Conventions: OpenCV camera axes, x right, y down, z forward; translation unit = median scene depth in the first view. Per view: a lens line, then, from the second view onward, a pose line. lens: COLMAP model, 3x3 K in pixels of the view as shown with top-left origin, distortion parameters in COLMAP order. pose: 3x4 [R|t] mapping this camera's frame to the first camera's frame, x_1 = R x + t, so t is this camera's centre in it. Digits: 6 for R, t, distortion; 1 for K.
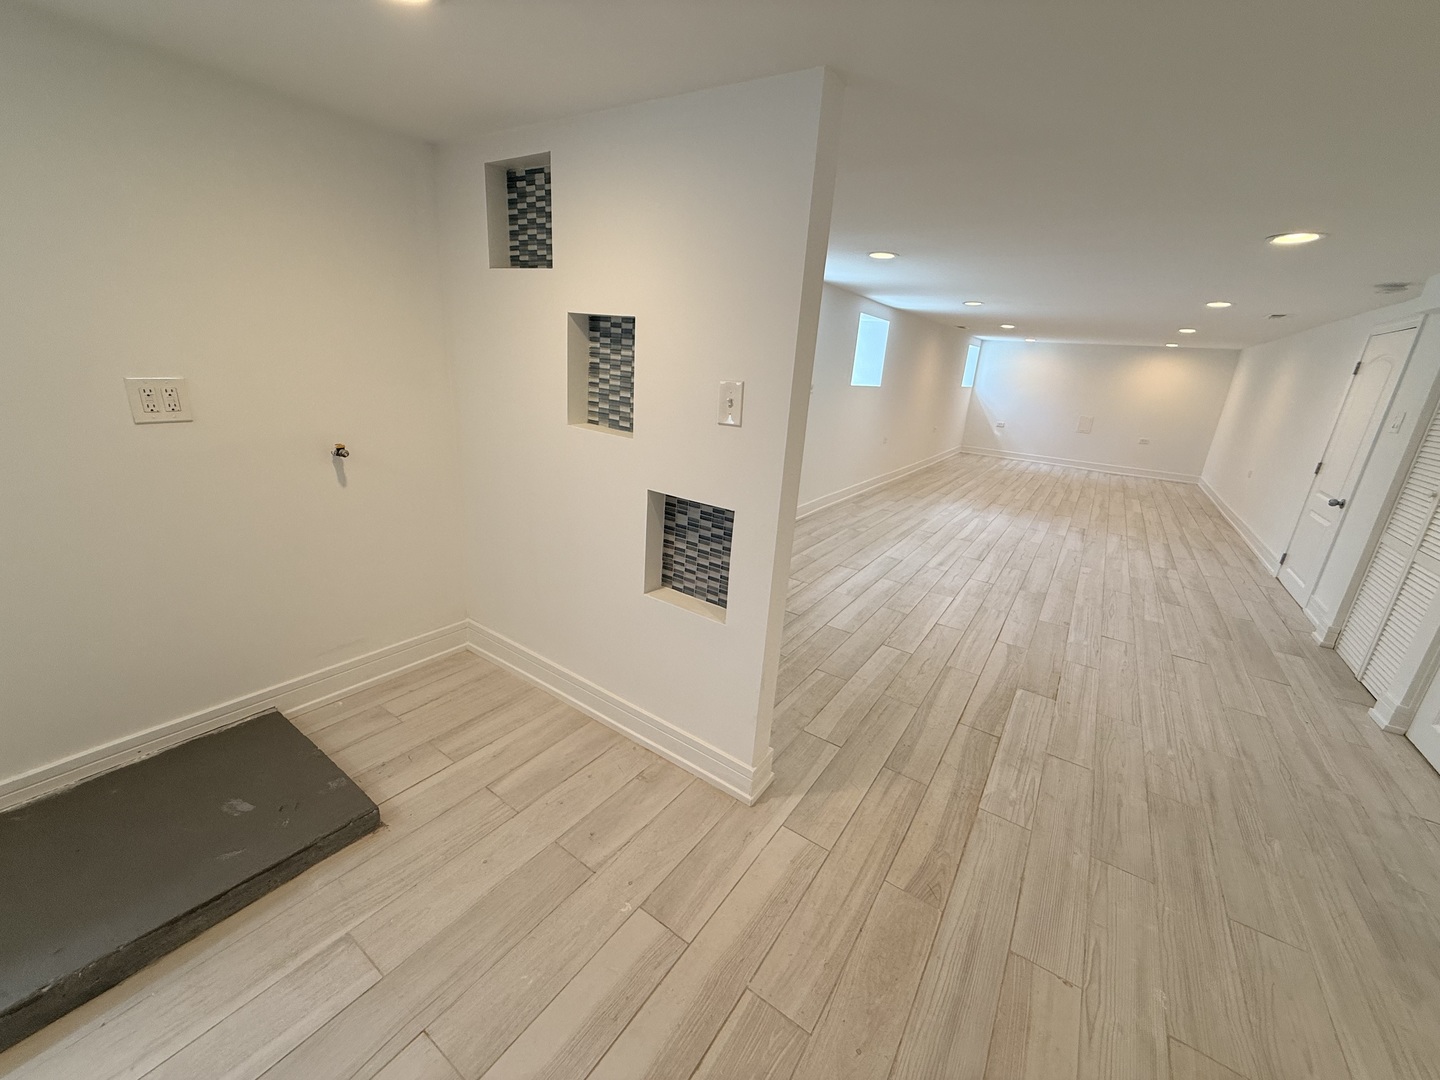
lens RADIAL K [[577.2, 0, 715.1], [0, 577.2, 537.0], [0, 0, 1]] dist [-0.000533, 0.000597]
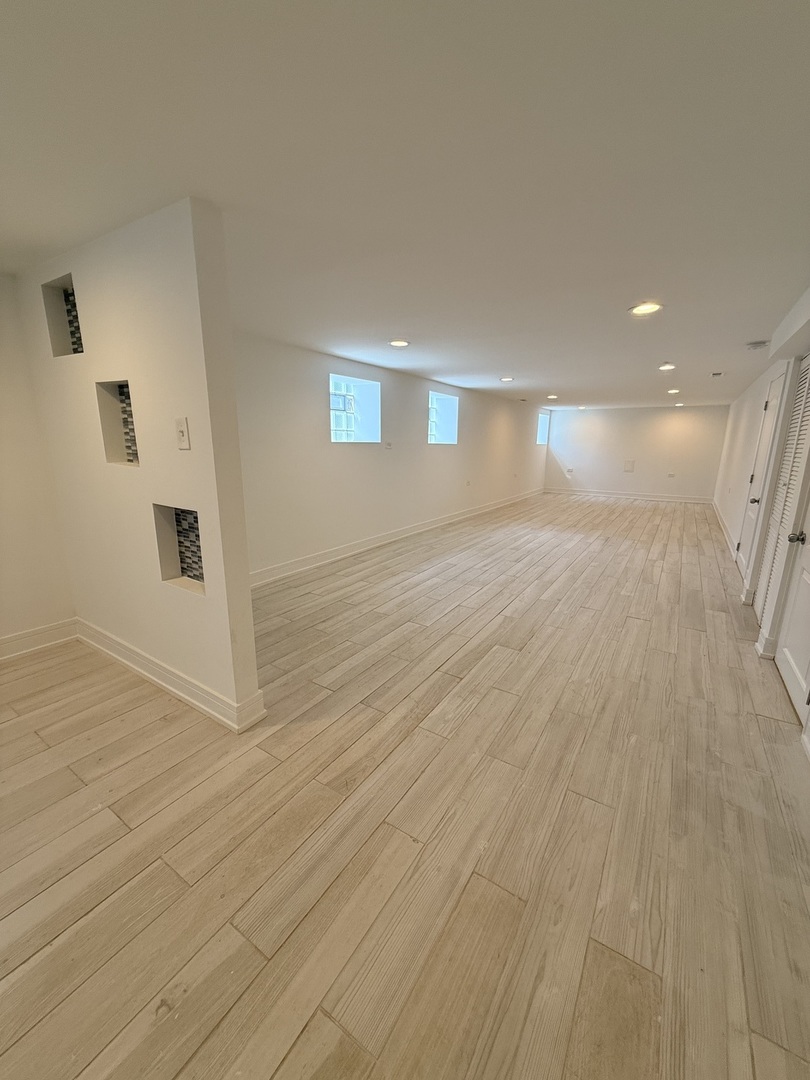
lens RADIAL K [[431.8, 0, 405.0], [0, 431.8, 543.8], [0, 0, 1]] dist [-0.002217, 0.000157]
pose [[0.998081, -0.061167, 0.009666, 0.419090], [0.061669, 0.995966, -0.065187, 0.106310], [-0.005640, 0.065658, 0.997826, -0.023269]]
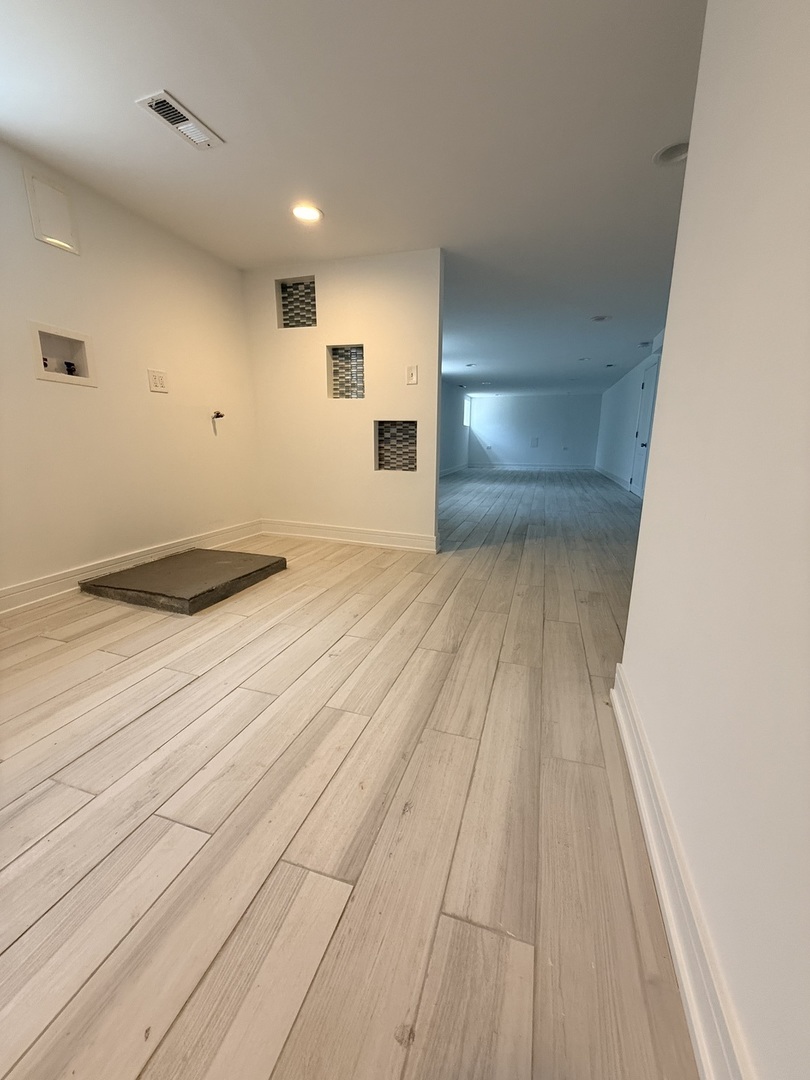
lens RADIAL K [[432.9, 0, 404.2], [0, 432.9, 542.4], [0, 0, 1]] dist [-0.000533, 0.000597]
pose [[0.957352, -0.129958, 0.258048, -0.448803], [0.144300, 0.988829, -0.037354, 0.422068], [-0.250311, 0.072997, 0.965410, -0.568707]]
